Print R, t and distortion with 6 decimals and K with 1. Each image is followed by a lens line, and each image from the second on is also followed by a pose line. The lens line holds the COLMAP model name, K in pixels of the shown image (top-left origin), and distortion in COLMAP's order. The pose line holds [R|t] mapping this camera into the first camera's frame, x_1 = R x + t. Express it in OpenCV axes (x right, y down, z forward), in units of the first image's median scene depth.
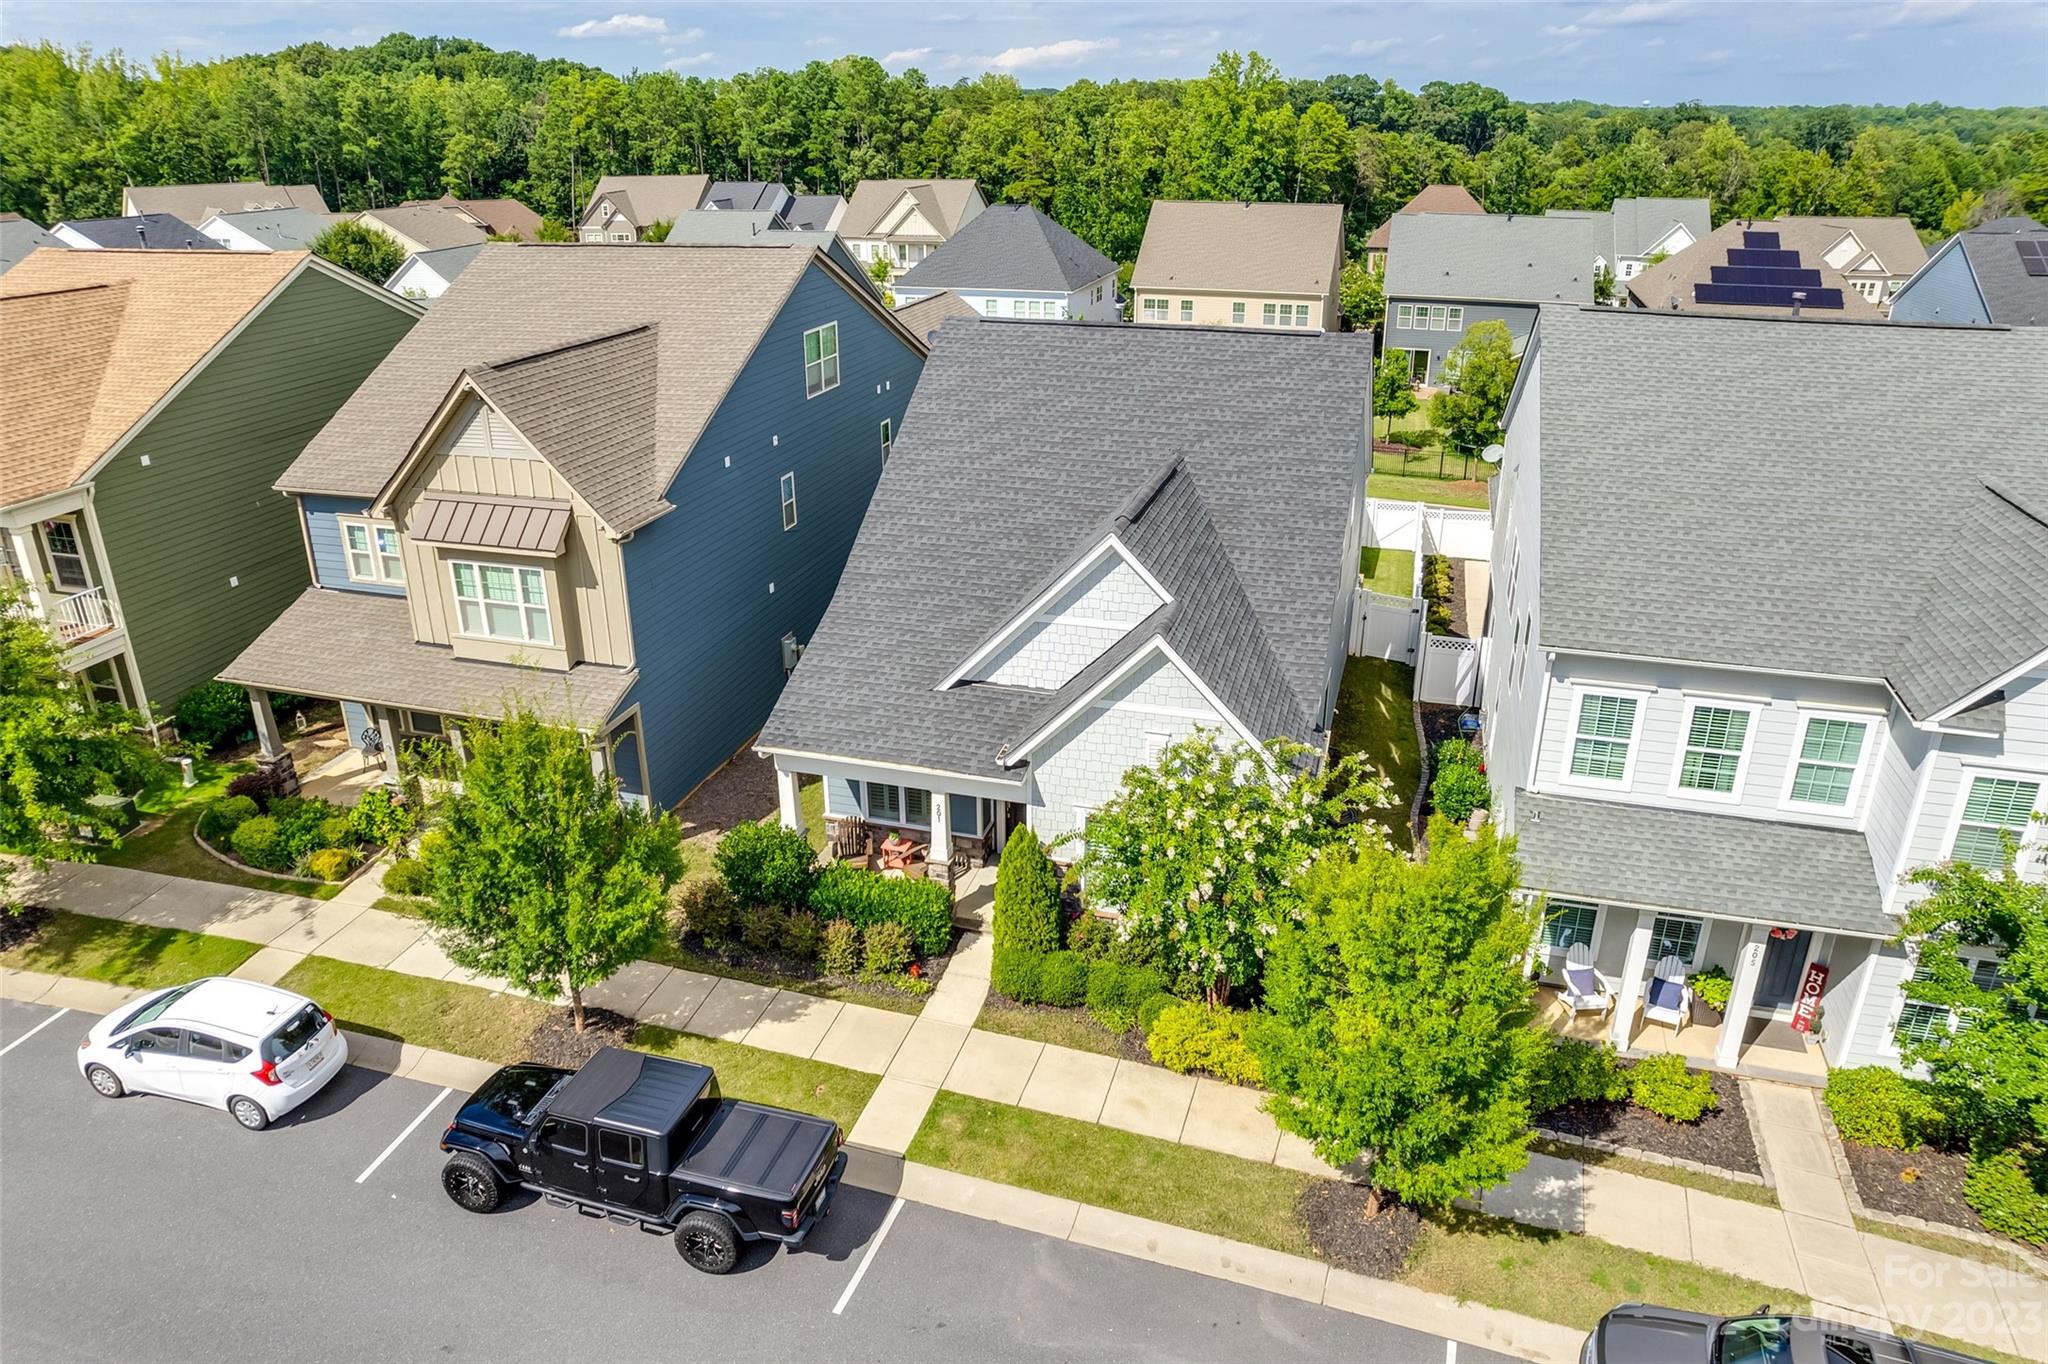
lens RADIAL K [[1344.4, 0, 1024.0], [0, 1344.4, 682.0], [0, 0, 1]] dist [-0.004052, -0.000129]
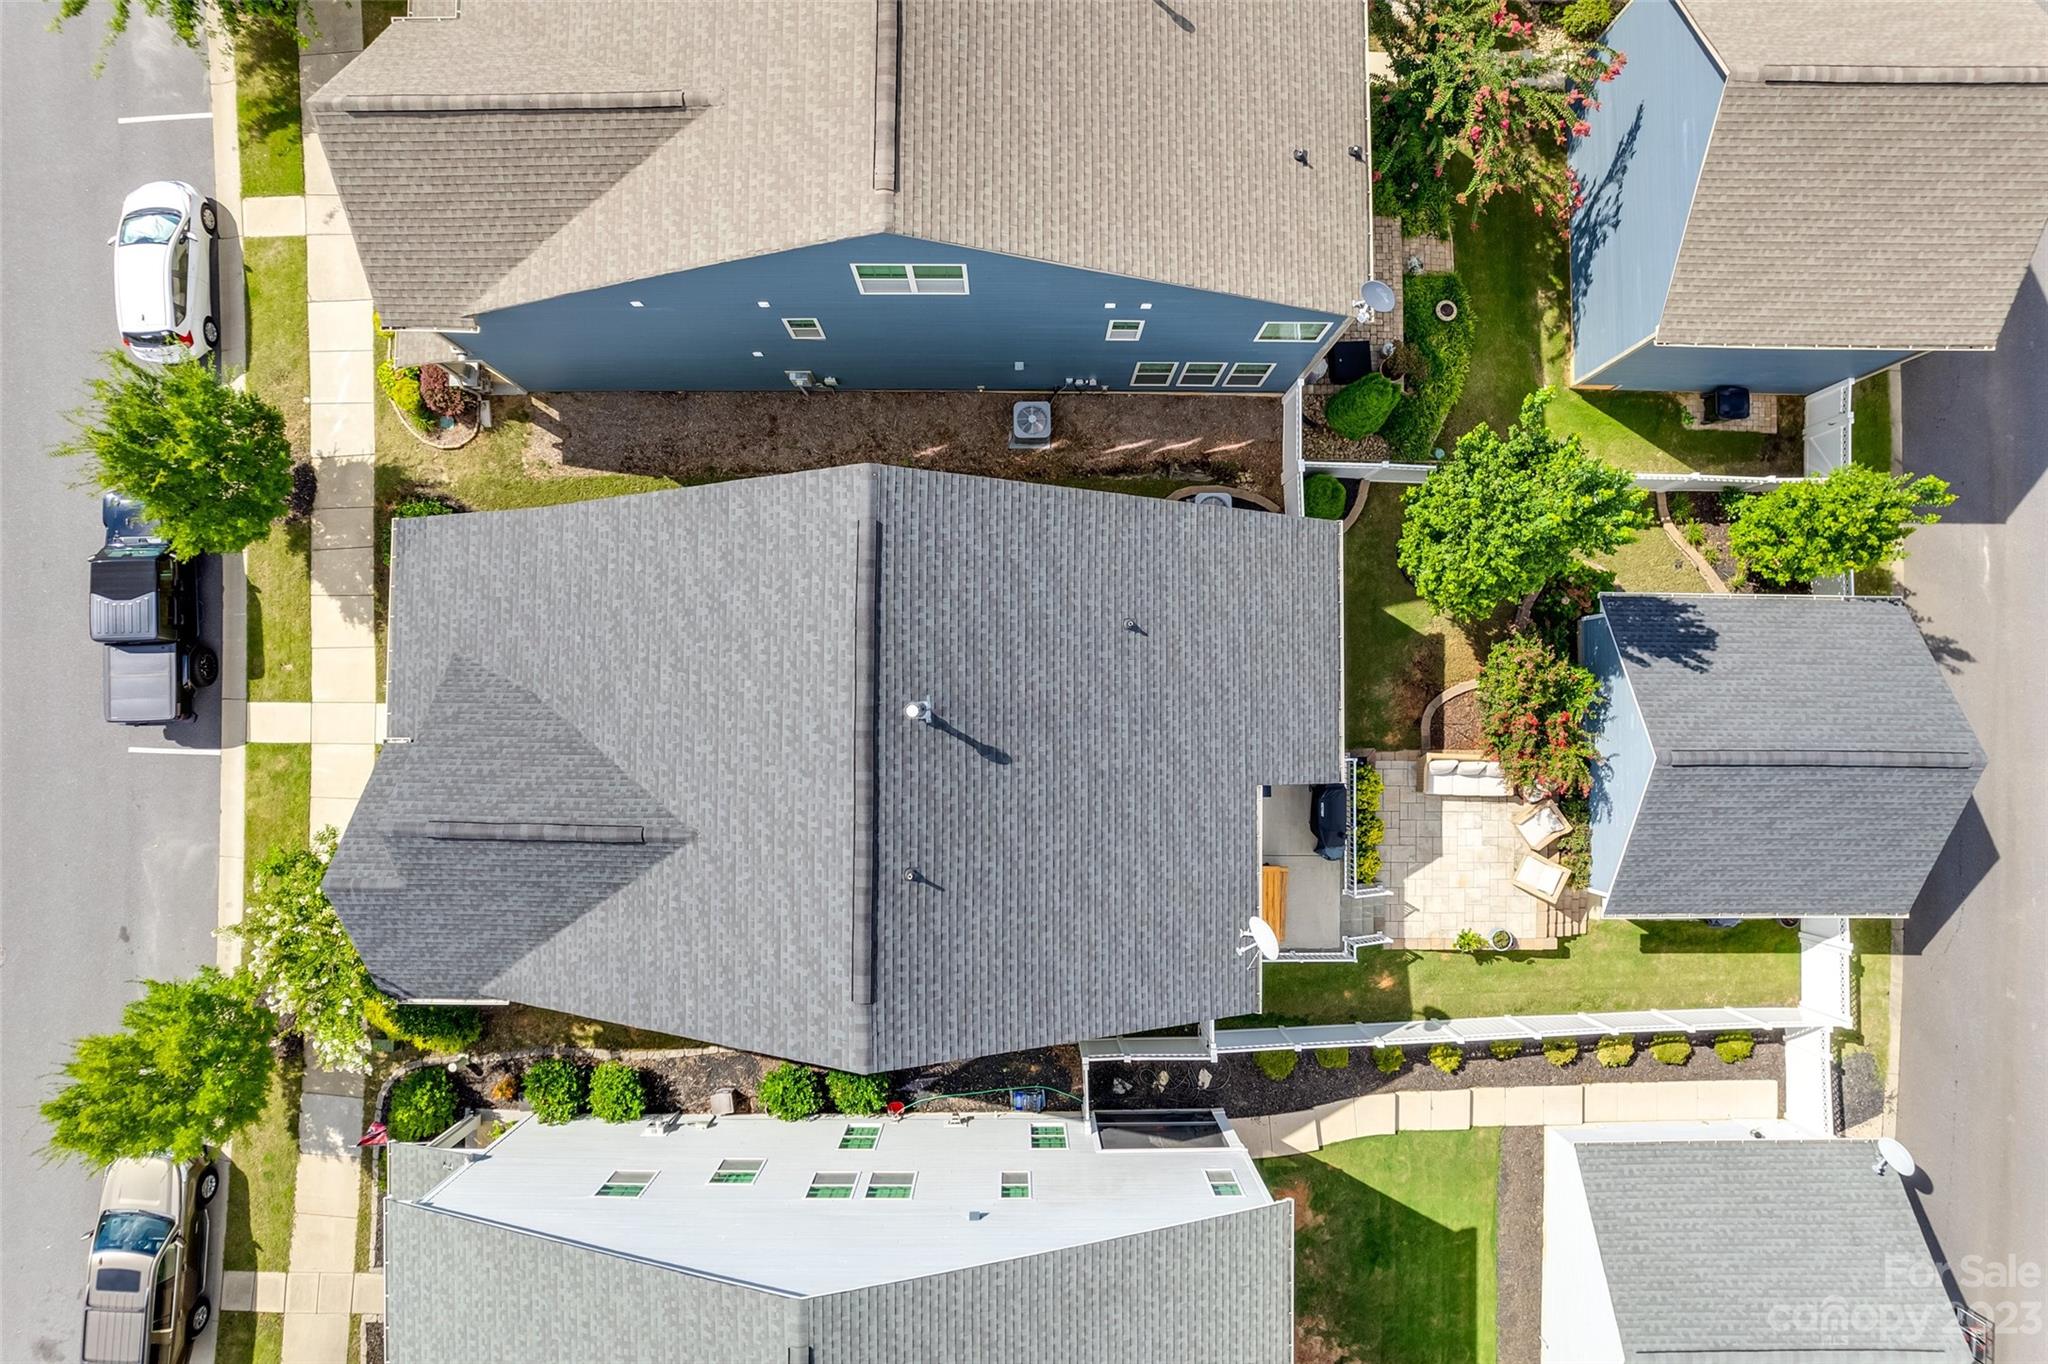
lens RADIAL K [[1344.4, 0, 1024.0], [0, 1344.4, 682.0], [0, 0, 1]] dist [-0.004052, -0.000129]
pose [[0.285401, 0.958200, -0.019969, 0.105954], [-0.368346, 0.128900, 0.920709, -1.141571], [0.884798, -0.255415, 0.389738, 0.955716]]
